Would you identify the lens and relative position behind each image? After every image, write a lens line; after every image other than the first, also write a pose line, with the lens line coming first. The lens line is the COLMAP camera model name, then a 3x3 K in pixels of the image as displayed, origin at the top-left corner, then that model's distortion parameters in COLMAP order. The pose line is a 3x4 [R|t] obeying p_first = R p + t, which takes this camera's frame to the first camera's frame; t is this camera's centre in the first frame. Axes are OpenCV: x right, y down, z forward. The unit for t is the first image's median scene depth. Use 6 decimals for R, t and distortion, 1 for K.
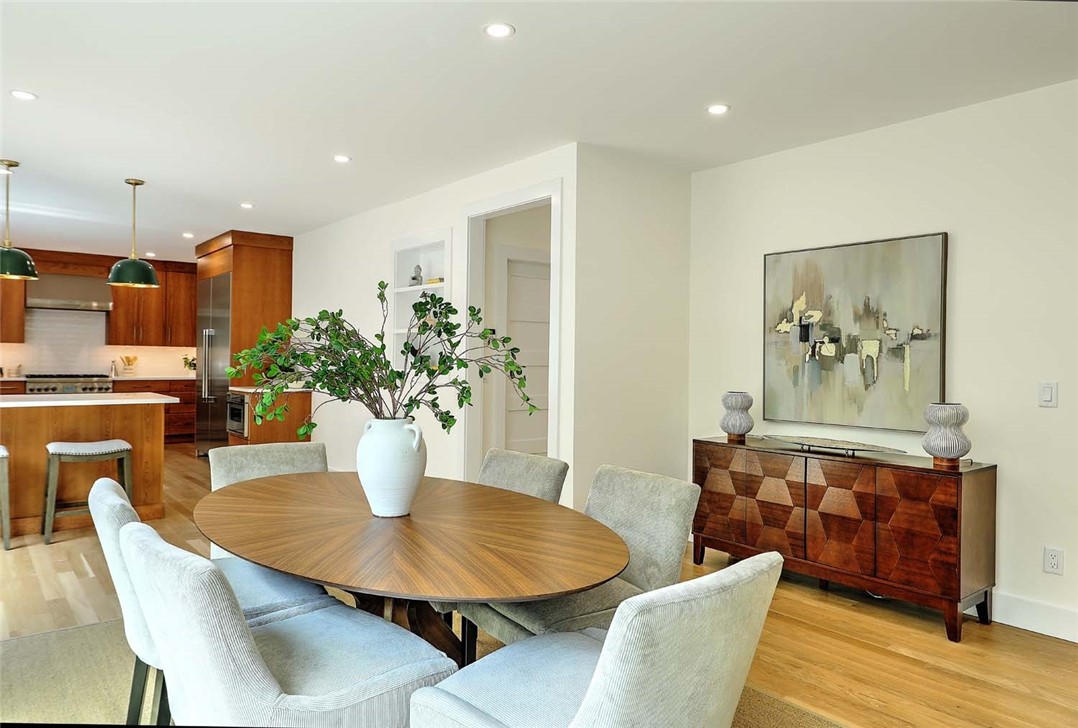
lens RADIAL K [[729.7, 0, 537.5], [0, 729.7, 362.1], [0, 0, 1]] dist [0.011520, 0.001306]
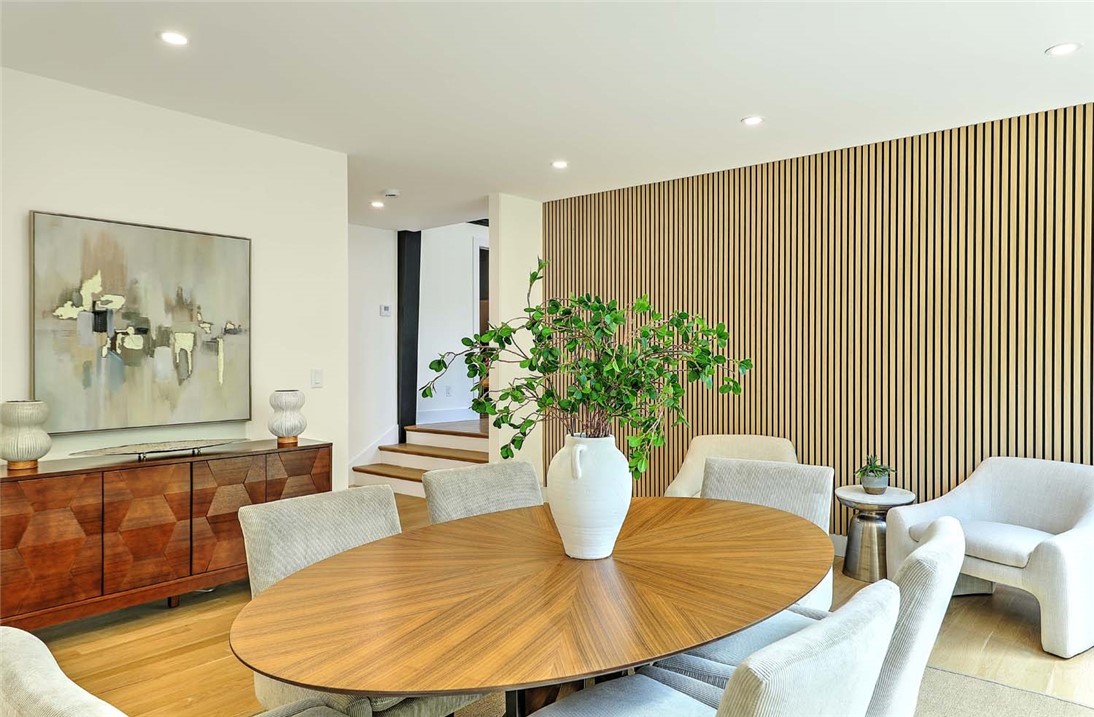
lens RADIAL K [[742.7, 0, 544.7], [0, 742.7, 357.8], [0, 0, 1]] dist [0.001923, 0.001292]
pose [[-0.212351, -0.018542, 0.977017, -0.573013], [-0.000995, 0.999824, 0.018759, -0.015253], [-0.977193, 0.003011, -0.212332, 0.711528]]
